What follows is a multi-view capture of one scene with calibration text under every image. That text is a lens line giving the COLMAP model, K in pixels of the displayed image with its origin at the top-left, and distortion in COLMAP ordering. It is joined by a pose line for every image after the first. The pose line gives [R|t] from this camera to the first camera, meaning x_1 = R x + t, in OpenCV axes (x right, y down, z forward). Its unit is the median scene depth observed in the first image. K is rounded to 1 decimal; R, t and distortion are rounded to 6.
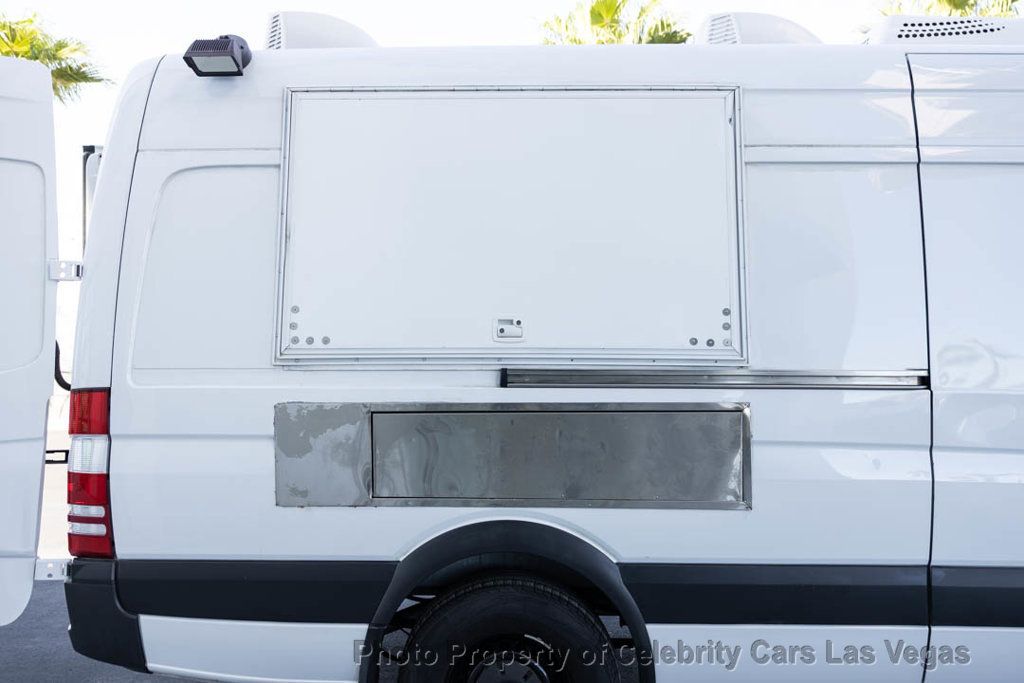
lens RADIAL K [[796.3, 0, 514.3], [0, 796.3, 342.7], [0, 0, 1]] dist [-0.004631, -0.000849]
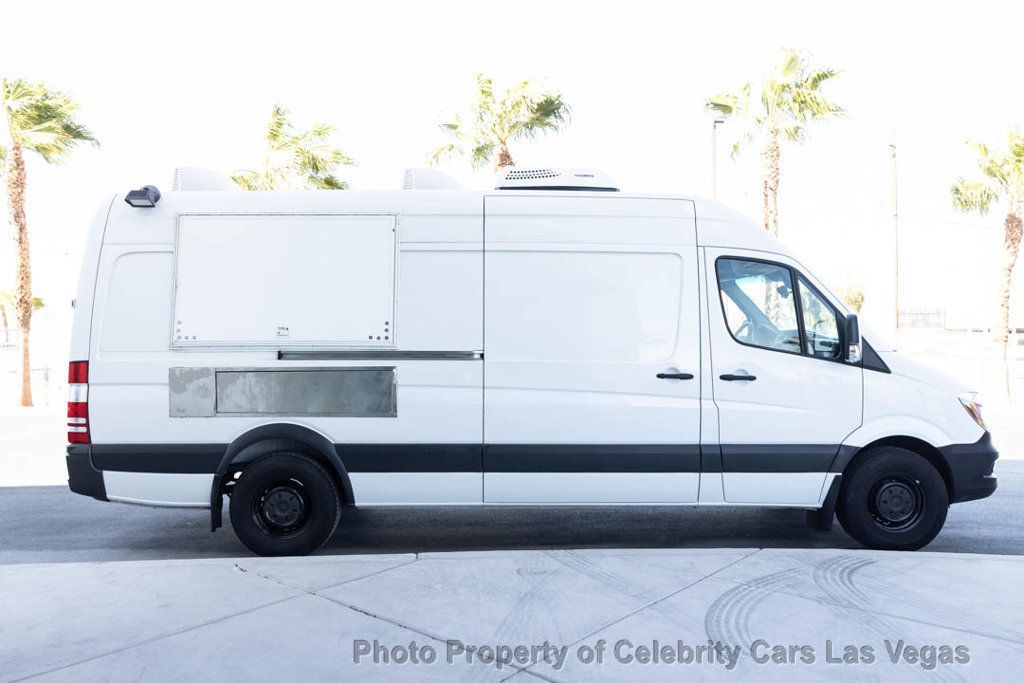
lens RADIAL K [[743.0, 0, 510.6], [0, 743.0, 312.9], [0, 0, 1]] dist [0.009819, 0.000036]
pose [[0.999766, -0.002230, 0.021512, 0.544225], [0.002279, 0.999995, -0.002234, -0.060402], [-0.021506, 0.002282, 0.999766, -0.955728]]
